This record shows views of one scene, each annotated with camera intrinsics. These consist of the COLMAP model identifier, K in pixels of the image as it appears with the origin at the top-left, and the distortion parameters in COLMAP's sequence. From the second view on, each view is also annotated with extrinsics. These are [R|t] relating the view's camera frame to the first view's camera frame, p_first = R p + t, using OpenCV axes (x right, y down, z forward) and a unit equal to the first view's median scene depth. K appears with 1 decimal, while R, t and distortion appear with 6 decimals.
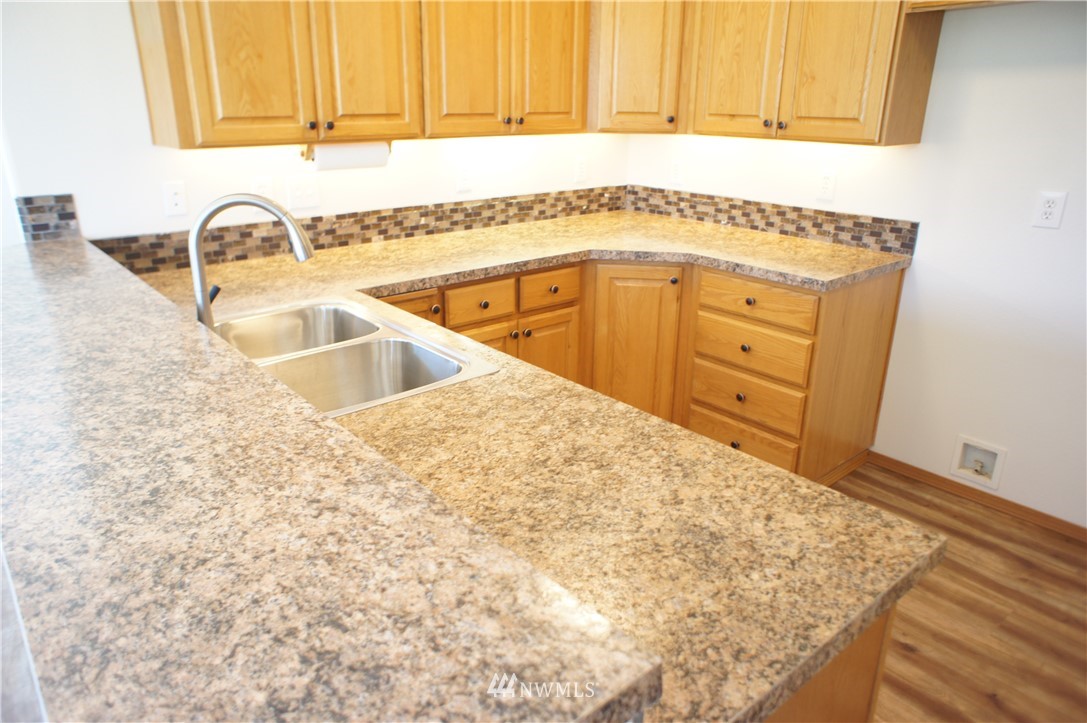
lens RADIAL K [[747.7, 0, 515.8], [0, 747.7, 362.3], [0, 0, 1]] dist [-0.081250, 0.085622]
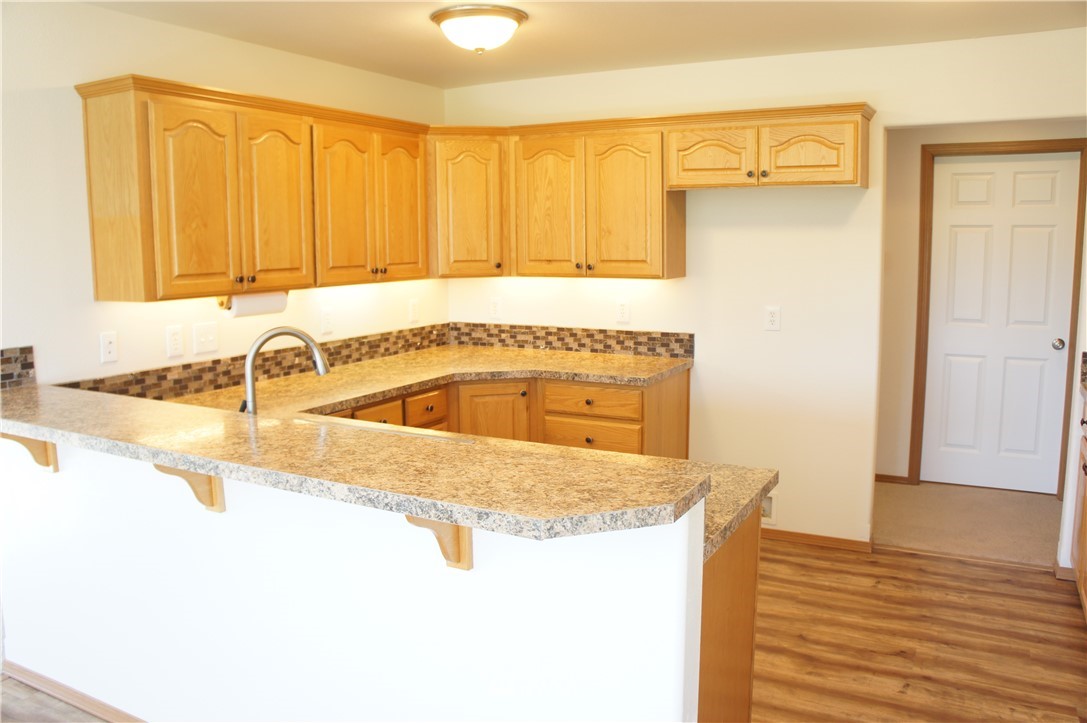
lens RADIAL K [[866.6, 0, 542.1], [0, 866.6, 339.7], [0, 0, 1]] dist [-0.199993, 0.007919]
pose [[0.927518, -0.056287, 0.369516, -0.272921], [0.139484, 0.969304, -0.202469, 0.094304], [-0.346777, 0.239335, 0.906898, -0.305018]]
